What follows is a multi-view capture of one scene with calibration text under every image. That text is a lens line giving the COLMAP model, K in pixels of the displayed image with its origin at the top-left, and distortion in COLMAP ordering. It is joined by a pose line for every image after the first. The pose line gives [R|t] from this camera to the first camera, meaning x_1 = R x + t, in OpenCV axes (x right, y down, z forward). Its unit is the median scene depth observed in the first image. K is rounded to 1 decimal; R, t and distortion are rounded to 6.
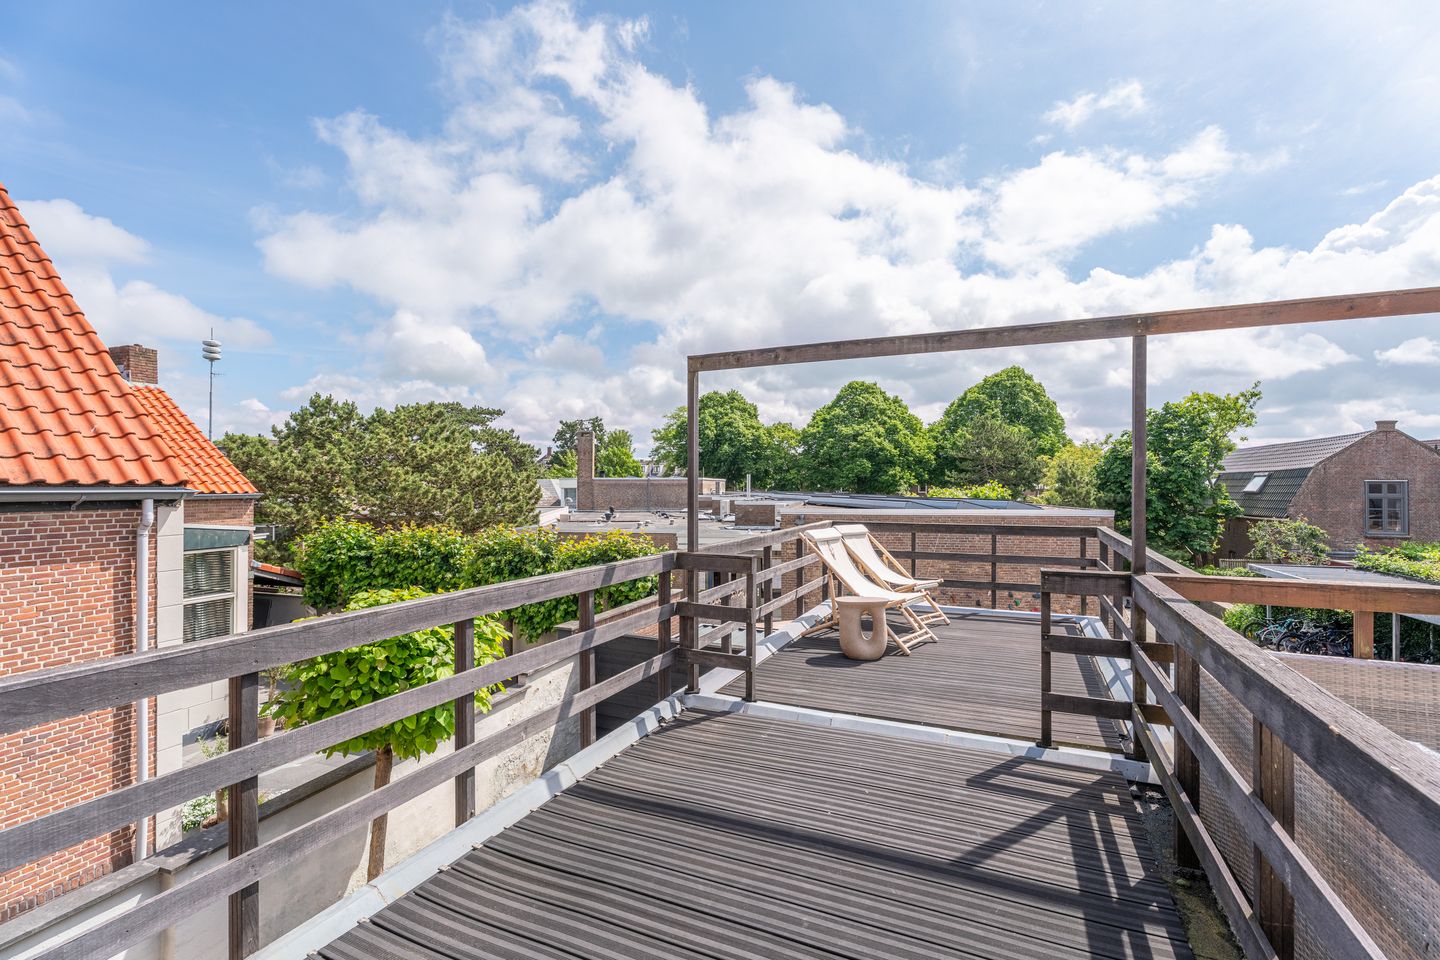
lens RADIAL K [[640.7, 0, 724.2], [0, 640.7, 476.5], [0, 0, 1]] dist [-0.002868, 0.001171]
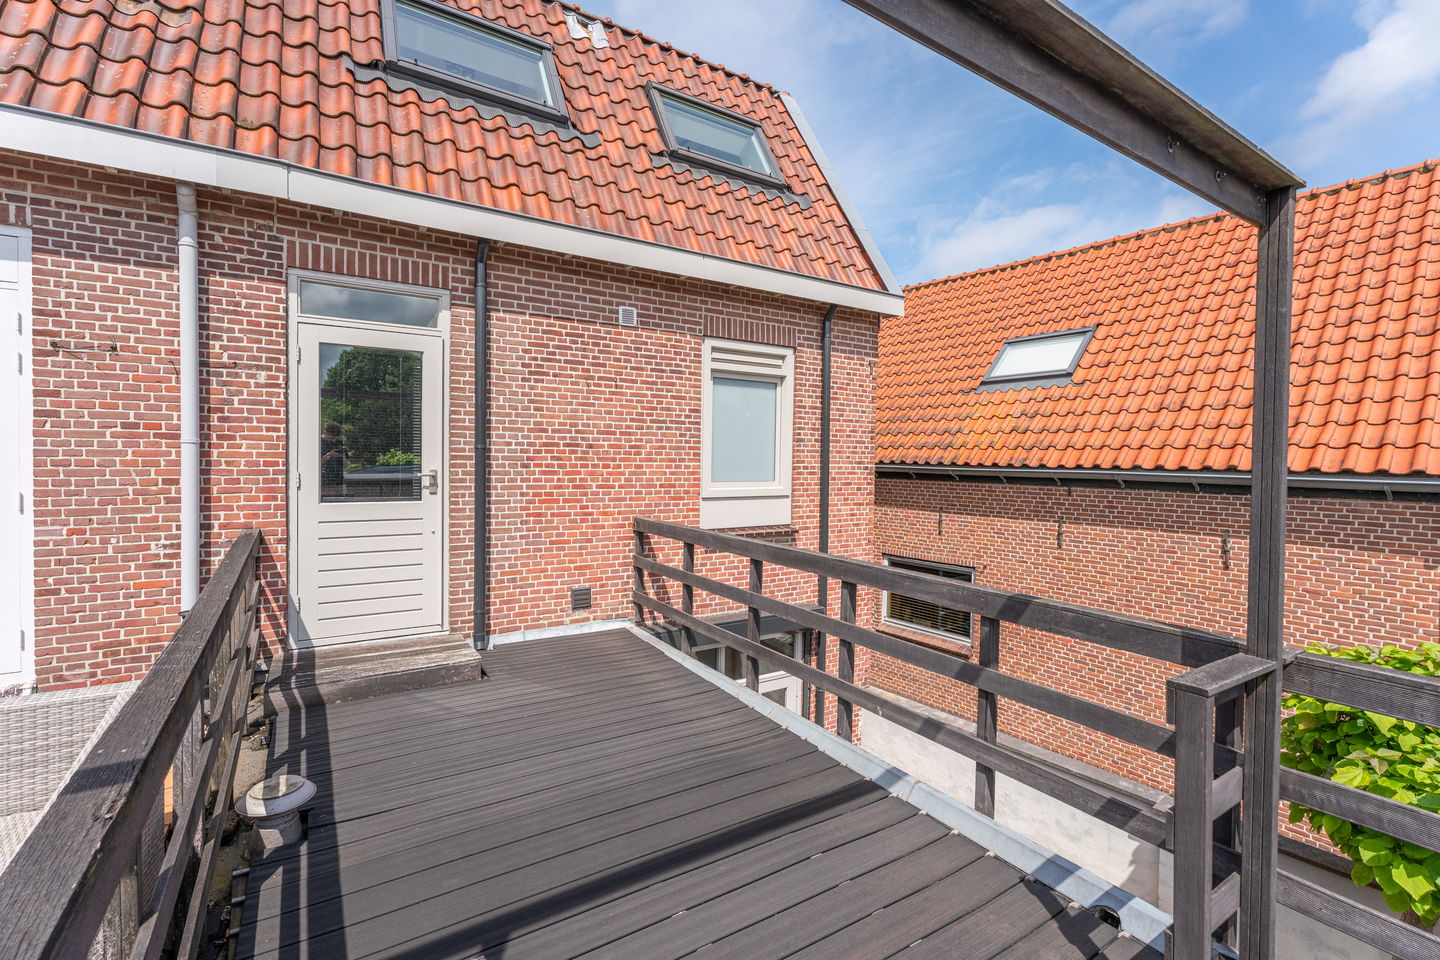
lens RADIAL K [[640.7, 0, 729.7], [0, 640.7, 476.2], [0, 0, 1]] dist [-0.002868, 0.001171]
pose [[-0.530360, 0.014427, -0.847650, 0.357254], [-0.010502, 0.999667, 0.023585, 0.003485], [0.847707, 0.021411, -0.530032, 0.670292]]
